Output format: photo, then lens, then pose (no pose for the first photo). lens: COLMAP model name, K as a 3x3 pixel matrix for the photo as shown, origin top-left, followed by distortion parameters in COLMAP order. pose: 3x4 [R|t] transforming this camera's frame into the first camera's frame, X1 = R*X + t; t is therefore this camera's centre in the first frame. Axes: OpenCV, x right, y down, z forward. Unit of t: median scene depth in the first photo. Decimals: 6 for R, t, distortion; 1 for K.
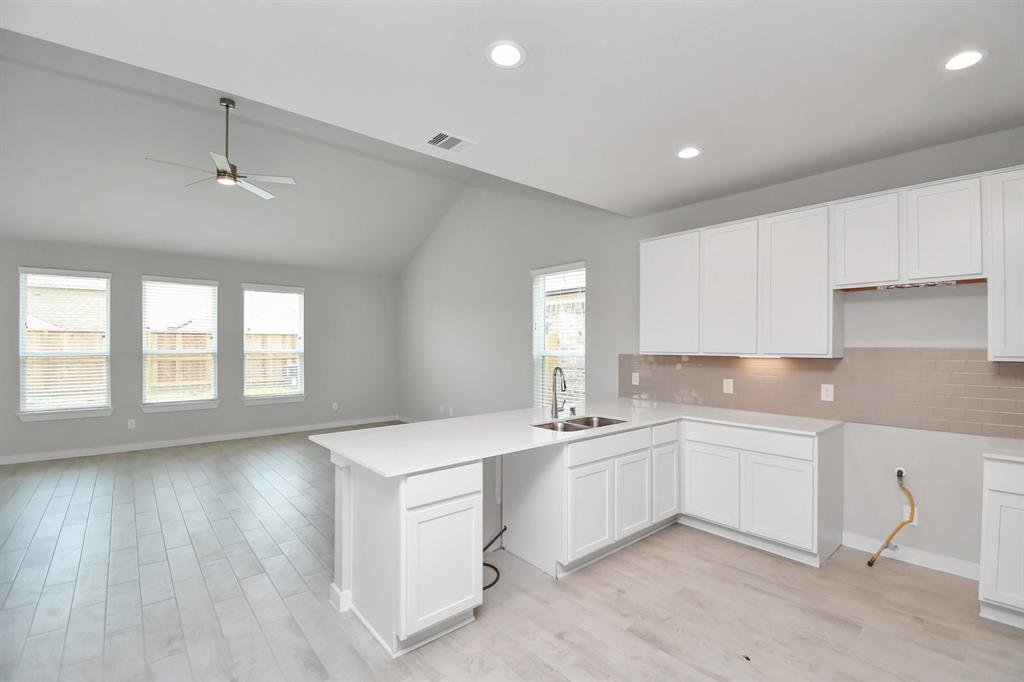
lens RADIAL K [[454.4, 0, 522.0], [0, 454.4, 345.6], [0, 0, 1]] dist [0.025880, -0.028840]
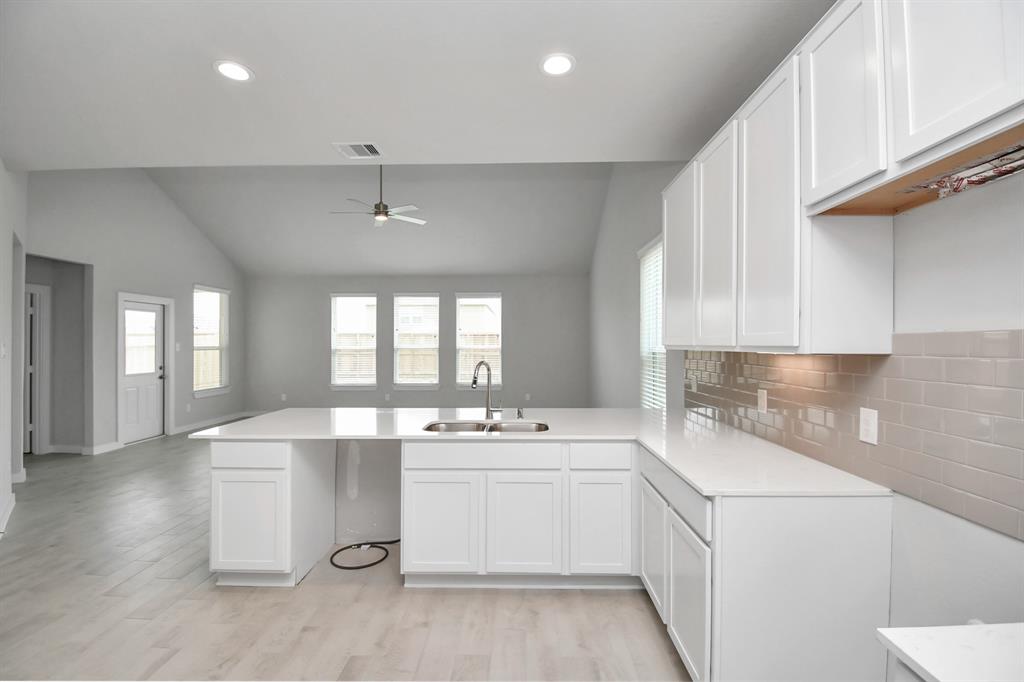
lens RADIAL K [[454.4, 0, 522.0], [0, 454.4, 345.6], [0, 0, 1]] dist [0.025880, -0.028840]
pose [[0.741887, -0.000373, -0.670524, 0.428920], [0.001394, 0.999999, 0.000985, 0.008841], [0.670523, -0.001666, 0.741887, 0.228493]]
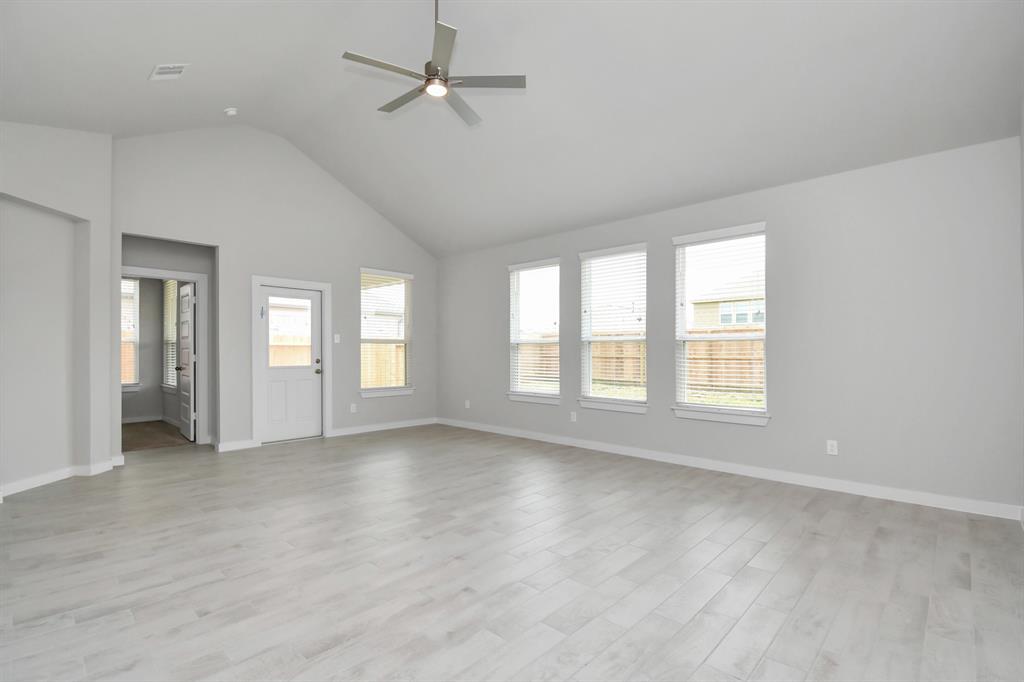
lens RADIAL K [[464.1, 0, 517.7], [0, 464.1, 349.6], [0, 0, 1]] dist [0.017237, -0.019272]
pose [[0.086006, -0.004835, -0.996283, 0.076575], [-0.003718, 0.999980, -0.005174, 0.041969], [0.996288, 0.004149, 0.085987, 0.826919]]
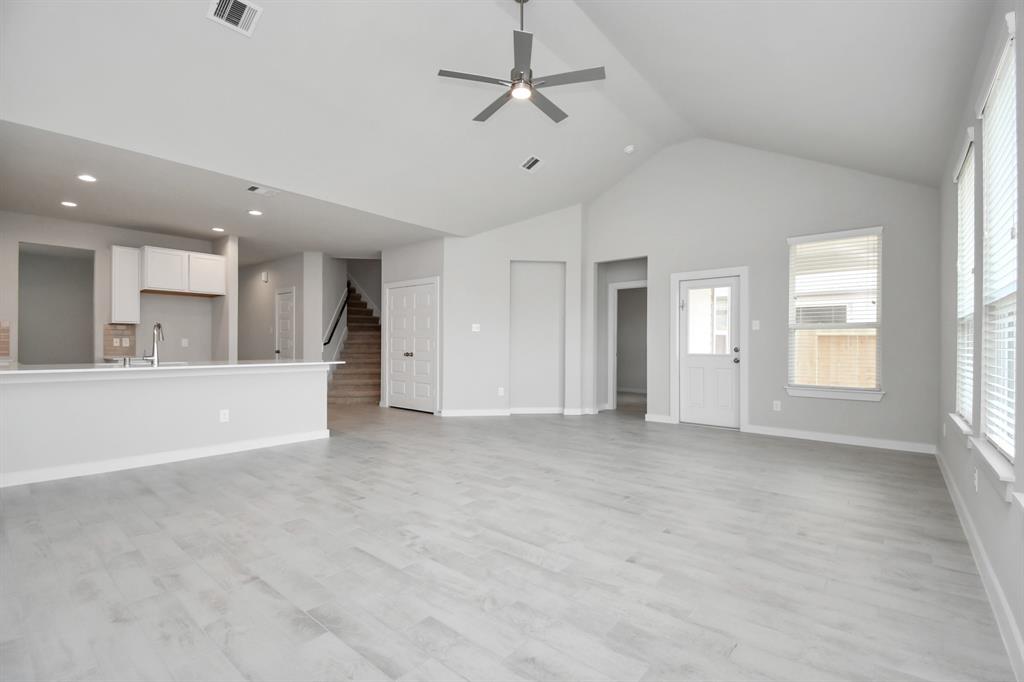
lens RADIAL K [[454.4, 0, 522.0], [0, 454.4, 345.6], [0, 0, 1]] dist [0.025880, -0.028840]
pose [[-0.986732, -0.004827, -0.162284, -0.391736], [-0.005236, 0.999984, 0.002090, 0.055222], [0.162272, 0.002912, -0.986742, 1.361849]]
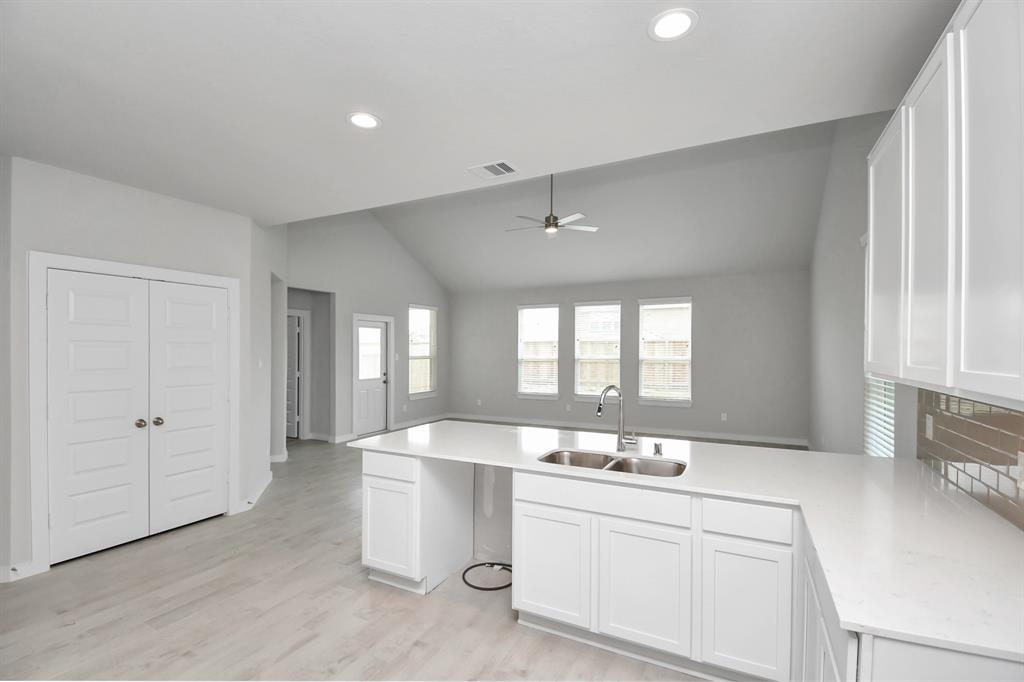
lens RADIAL K [[464.1, 0, 517.7], [0, 464.1, 349.6], [0, 0, 1]] dist [0.017237, -0.019272]
pose [[0.370869, -0.000738, -0.928685, 0.446351], [-0.000943, 0.999999, -0.001171, -0.008537], [0.928685, 0.001310, 0.370868, 0.322378]]
